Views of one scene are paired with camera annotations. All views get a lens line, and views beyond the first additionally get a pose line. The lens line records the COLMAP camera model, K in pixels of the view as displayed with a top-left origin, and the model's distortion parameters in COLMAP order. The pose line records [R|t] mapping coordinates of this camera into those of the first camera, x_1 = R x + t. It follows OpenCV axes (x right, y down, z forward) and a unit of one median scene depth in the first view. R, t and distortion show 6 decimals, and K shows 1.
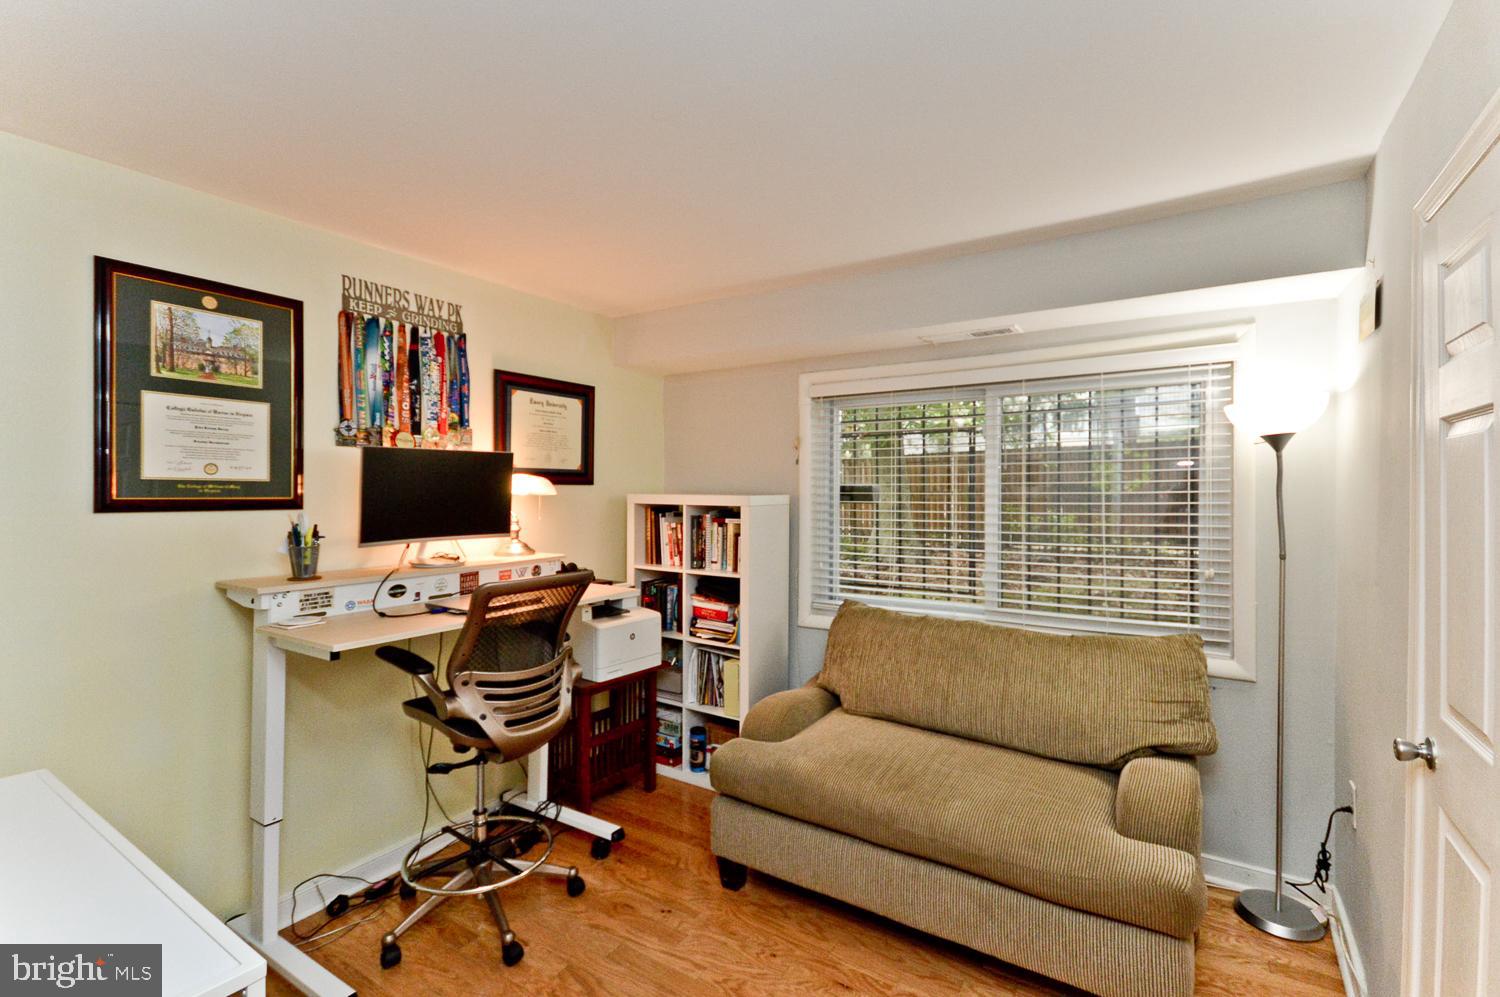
lens RADIAL K [[677.3, 0, 755.0], [0, 677.3, 490.5], [0, 0, 1]] dist [0.014592, -0.007413]
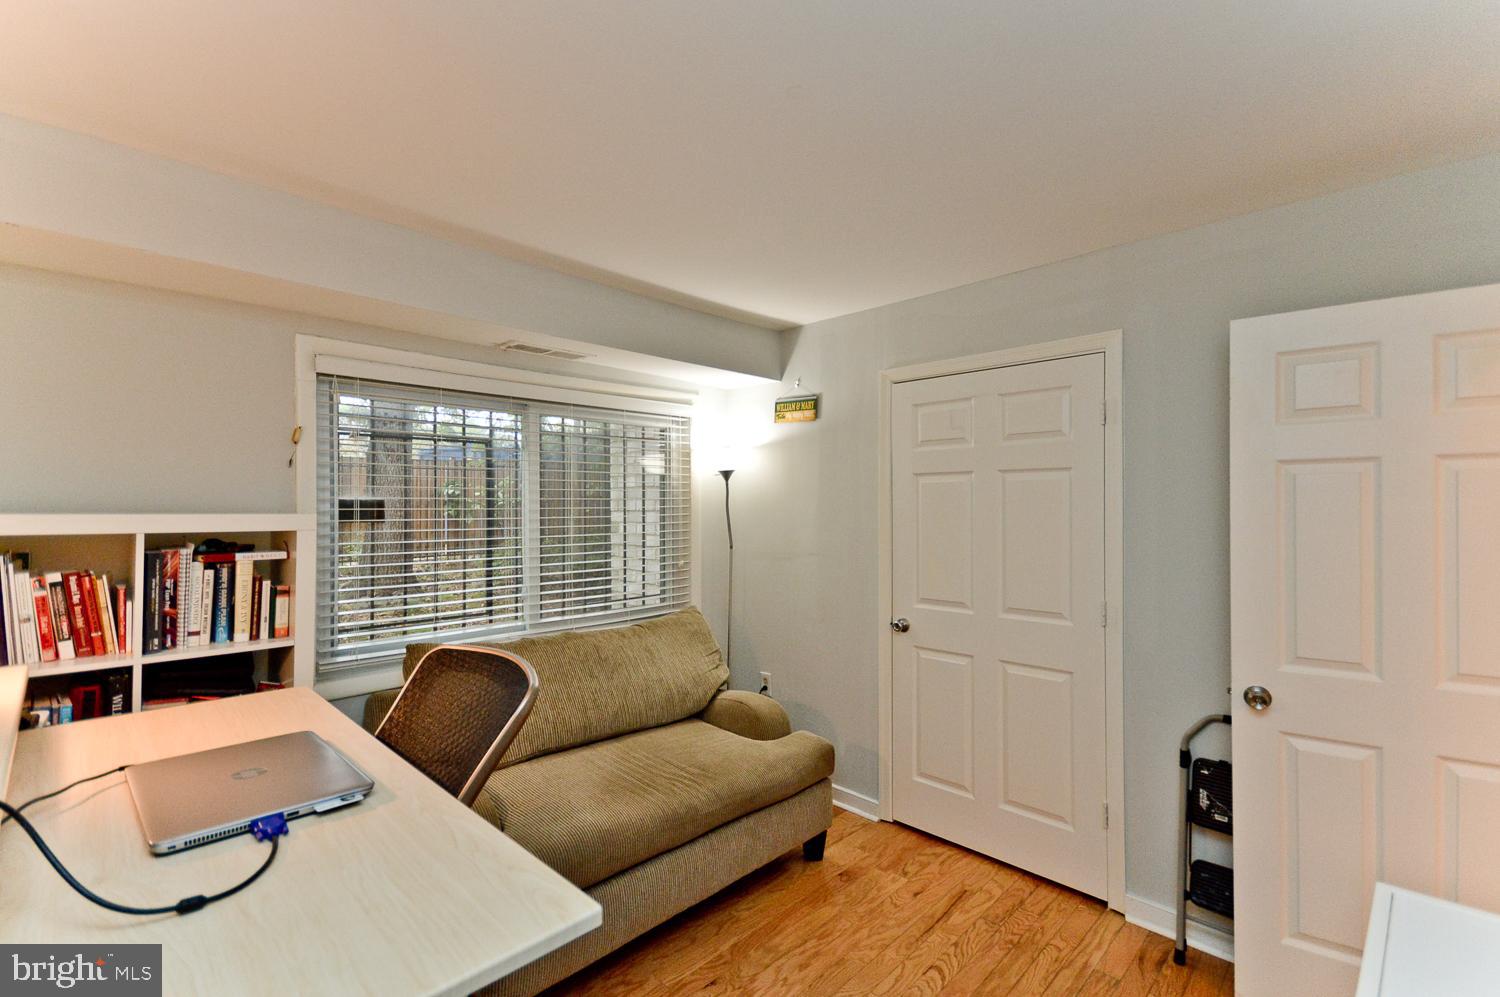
lens RADIAL K [[677.3, 0, 755.0], [0, 677.3, 490.5], [0, 0, 1]] dist [0.014592, -0.007413]
pose [[0.193543, 0.019563, 0.980897, -0.546932], [-0.003344, 0.999809, -0.019281, -0.003659], [-0.981086, 0.000452, 0.193571, 0.449724]]
